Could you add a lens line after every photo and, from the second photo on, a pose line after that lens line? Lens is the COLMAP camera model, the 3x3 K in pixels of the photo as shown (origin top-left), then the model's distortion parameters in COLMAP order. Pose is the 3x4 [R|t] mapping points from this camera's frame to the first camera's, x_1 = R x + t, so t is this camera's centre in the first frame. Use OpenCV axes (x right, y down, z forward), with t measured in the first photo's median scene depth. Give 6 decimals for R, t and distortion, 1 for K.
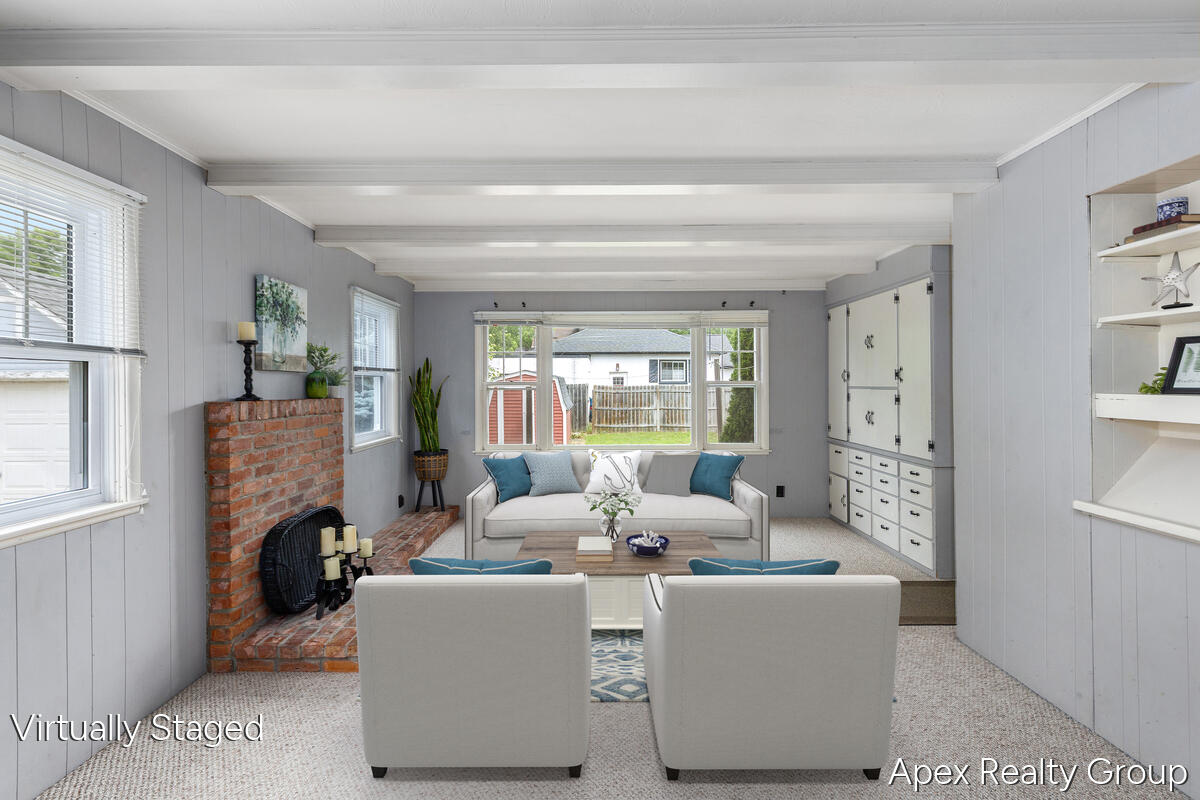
lens RADIAL K [[610.0, 0, 600.3], [0, 610.0, 388.3], [0, 0, 1]] dist [0.000092, -0.000138]
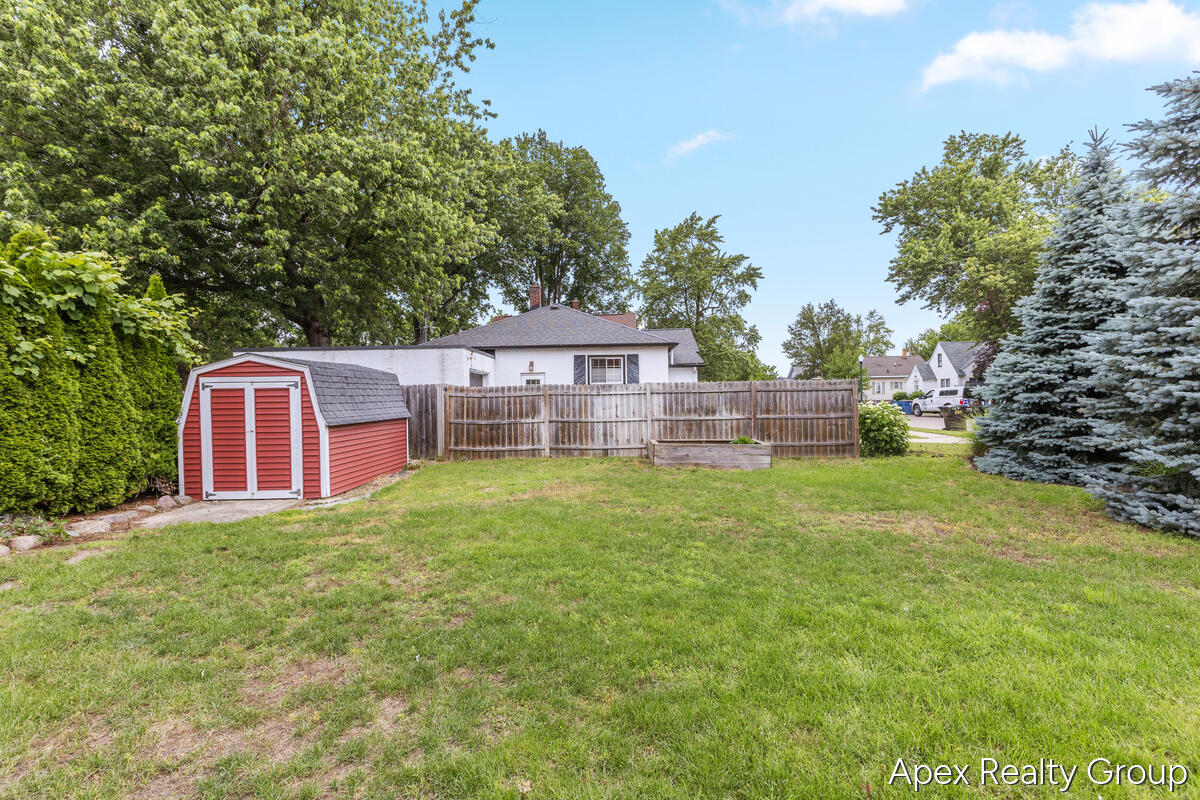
lens RADIAL K [[544.5, 0, 603.2], [0, 544.5, 392.9], [0, 0, 1]] dist [0.001603, -0.000077]
pose [[0.999527, -0.012767, -0.027973, 0.168976], [0.012140, 0.999674, -0.022461, 0.017434], [0.028251, 0.022111, 0.999356, 0.430477]]
